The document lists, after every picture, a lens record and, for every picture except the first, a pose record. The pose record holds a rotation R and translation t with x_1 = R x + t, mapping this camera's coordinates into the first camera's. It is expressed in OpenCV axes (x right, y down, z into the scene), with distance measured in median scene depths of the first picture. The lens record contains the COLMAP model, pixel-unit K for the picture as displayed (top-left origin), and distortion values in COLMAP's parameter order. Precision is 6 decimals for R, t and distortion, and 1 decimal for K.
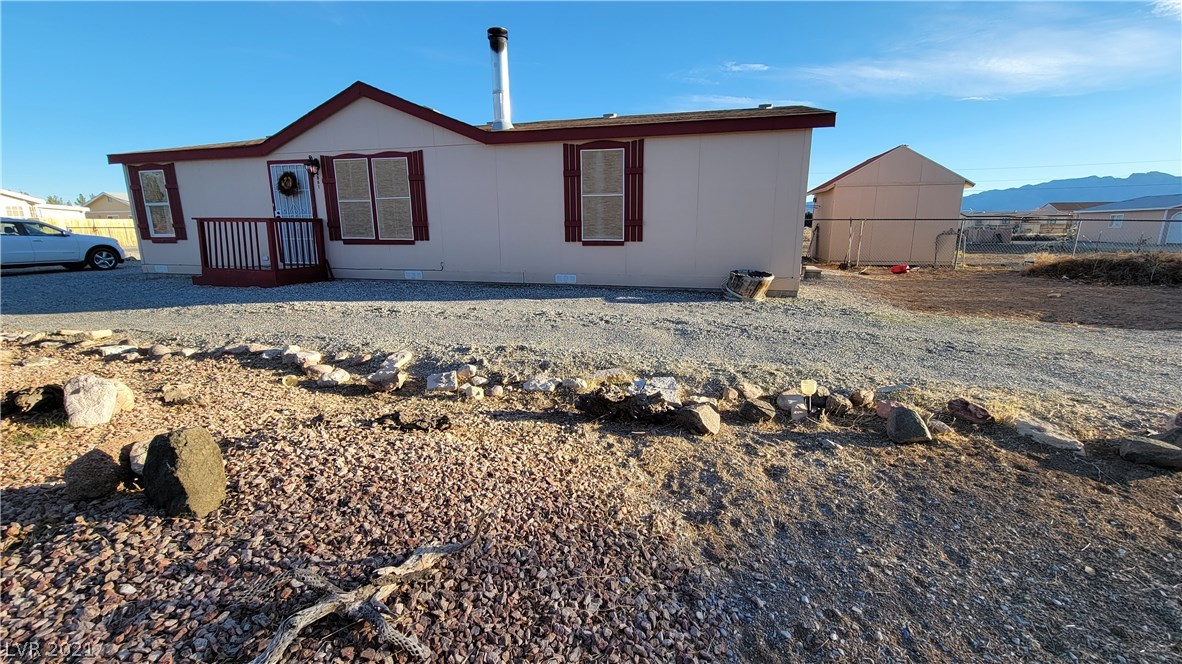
lens RADIAL K [[474.1, 0, 591.2], [0, 474.1, 326.1], [0, 0, 1]] dist [-0.002619, -0.000411]
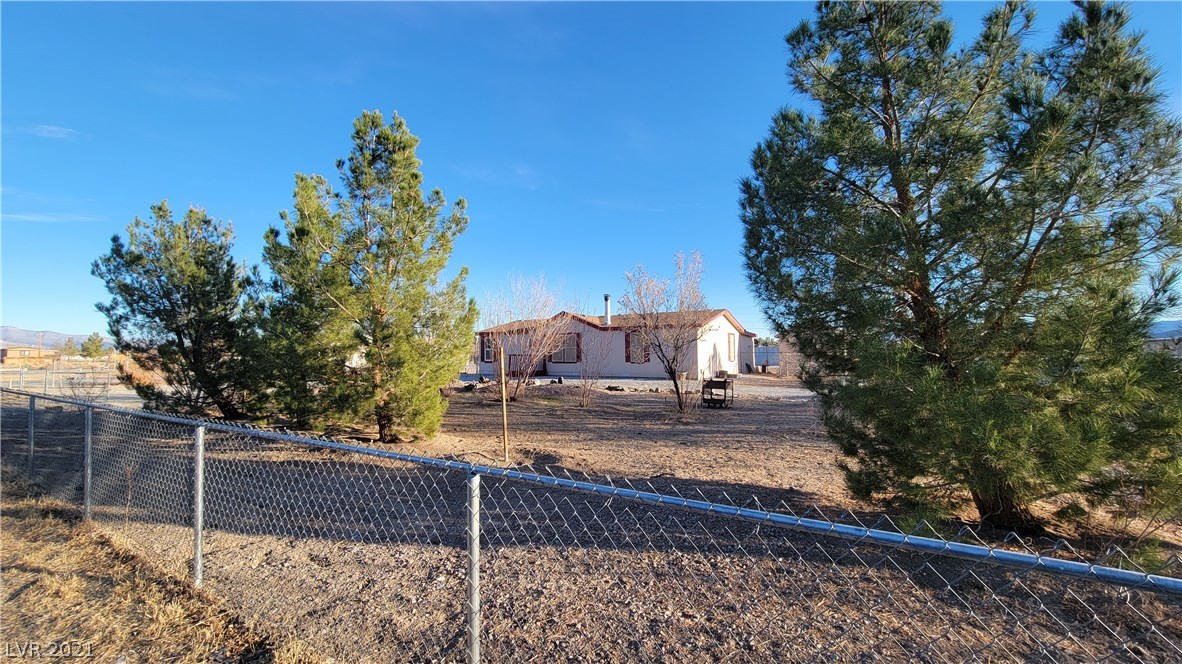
lens RADIAL K [[484.7, 0, 594.3], [0, 484.7, 330.9], [0, 0, 1]] dist [-0.001785, -0.000220]
pose [[0.967562, -0.014574, -0.252215, 0.544935], [-0.049791, 0.967753, -0.246930, 0.410017], [0.247680, 0.251478, 0.935635, -2.027839]]
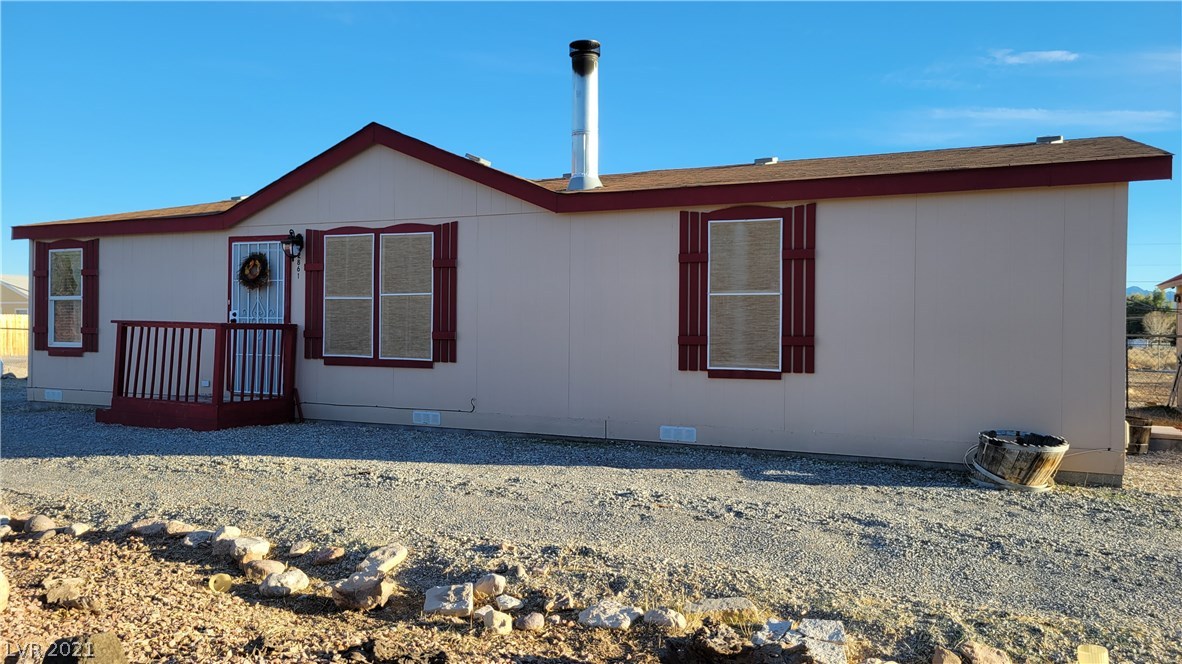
lens RADIAL K [[862.6, 0, 591.0], [0, 862.6, 332.0], [0, 0, 1]] dist [0.032651, -0.003753]
pose [[0.984287, 0.016409, -0.175812, 0.025857], [-0.052889, 0.977357, -0.204881, -0.000540], [0.168469, 0.210960, 0.962868, -0.053364]]
